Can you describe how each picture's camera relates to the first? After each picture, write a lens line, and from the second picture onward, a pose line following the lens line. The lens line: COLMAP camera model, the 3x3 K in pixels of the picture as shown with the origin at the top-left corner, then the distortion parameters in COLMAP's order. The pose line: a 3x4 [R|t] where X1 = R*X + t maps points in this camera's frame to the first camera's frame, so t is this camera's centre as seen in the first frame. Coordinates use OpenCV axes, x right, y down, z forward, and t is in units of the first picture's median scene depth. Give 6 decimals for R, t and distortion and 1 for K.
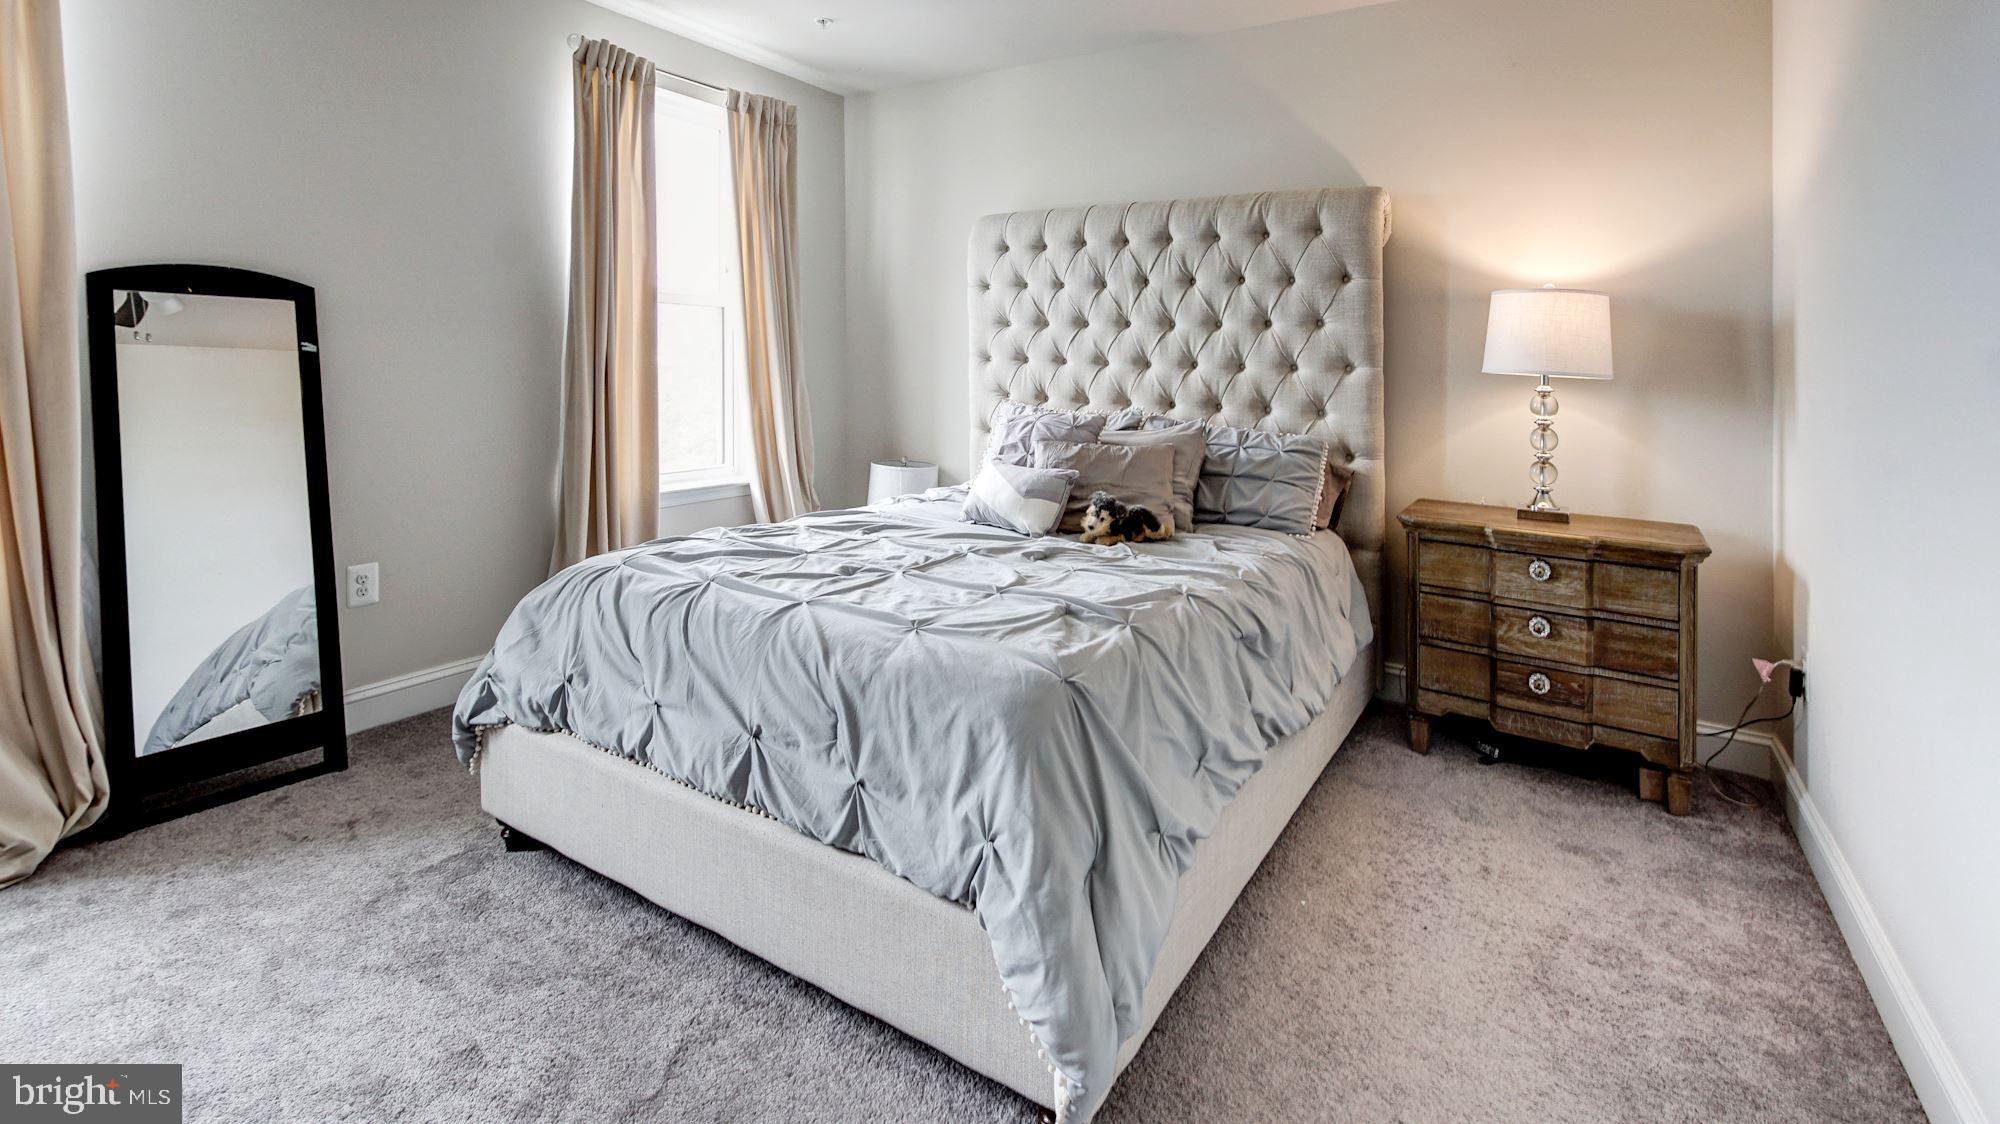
lens RADIAL K [[903.1, 0, 1000.0], [0, 903.1, 537.7], [0, 0, 1]] dist [0.048158, 0.000153]
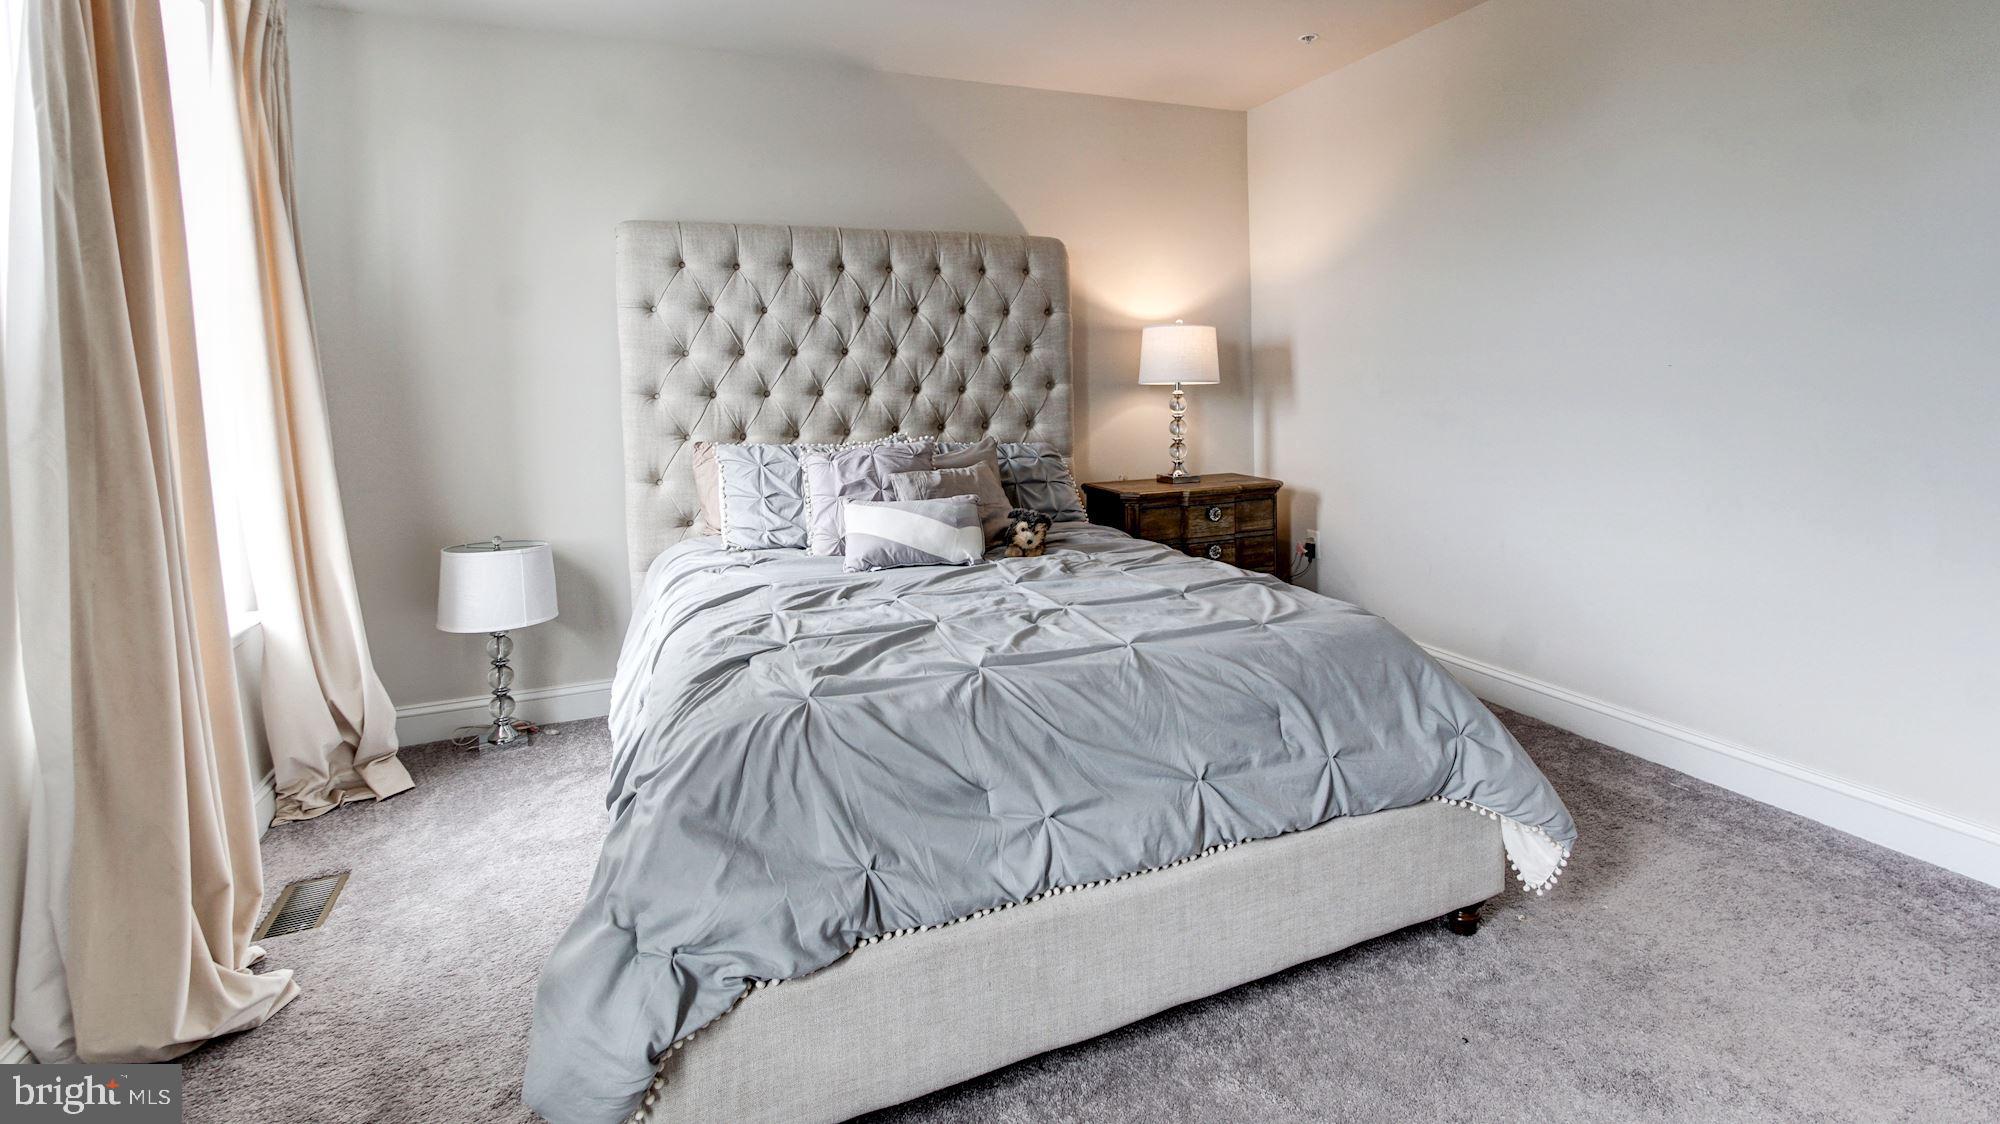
lens RADIAL K [[917.5, 0, 1000.0], [0, 917.5, 562.0], [0, 0, 1]] dist [0.000908, 0.000405]
pose [[0.557541, -0.195771, 0.806735, -0.685072], [0.204726, 0.974206, 0.094924, -0.084021], [-0.804509, 0.112236, 0.583239, 0.357311]]
